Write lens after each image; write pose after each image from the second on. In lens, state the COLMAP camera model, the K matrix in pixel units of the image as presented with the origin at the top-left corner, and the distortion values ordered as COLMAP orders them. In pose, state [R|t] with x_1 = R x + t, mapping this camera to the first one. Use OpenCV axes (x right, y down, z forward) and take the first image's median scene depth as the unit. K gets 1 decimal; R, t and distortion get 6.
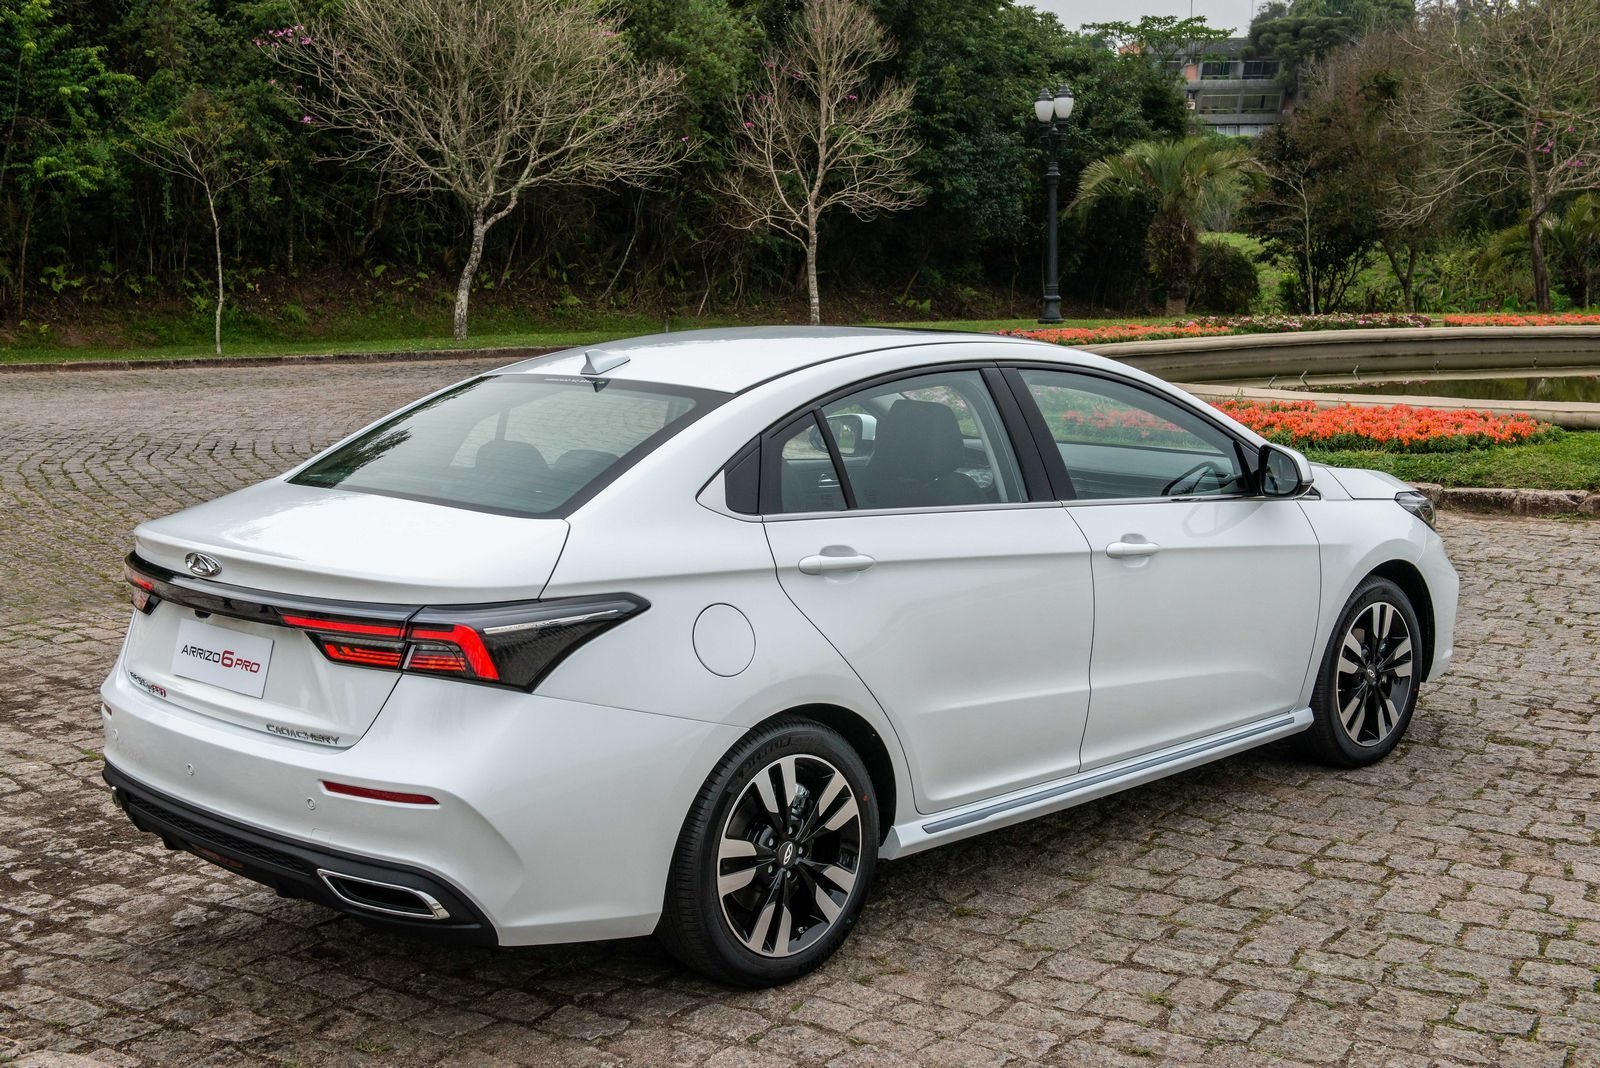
lens RADIAL K [[1961.4, 0, 801.7], [0, 1961.4, 530.5], [0, 0, 1]] dist [0.081534, 0.000000]
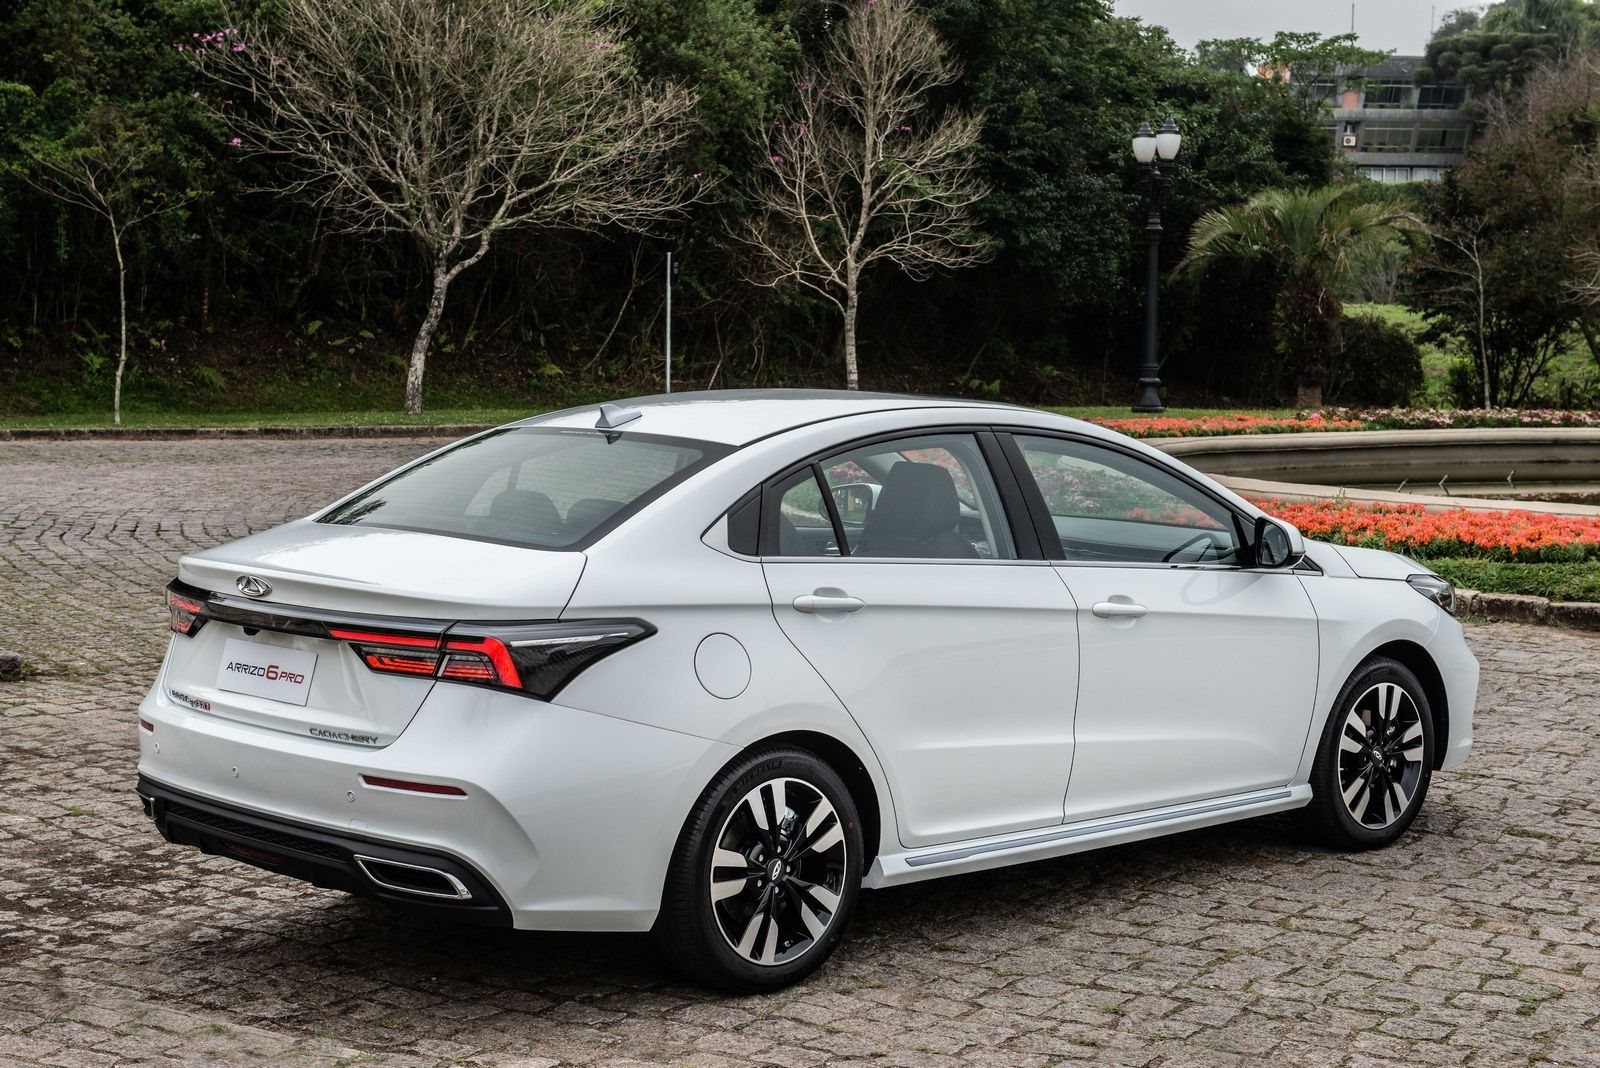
lens RADIAL K [[2704.4, 0, 801.6], [0, 2704.4, 534.0], [0, 0, 1]] dist [0.127102, 0.000000]
pose [[0.999551, 0.025190, -0.016200, 0.011306], [-0.026118, 0.997861, -0.059920, 0.029575], [0.014656, 0.060316, 0.998072, -0.214181]]
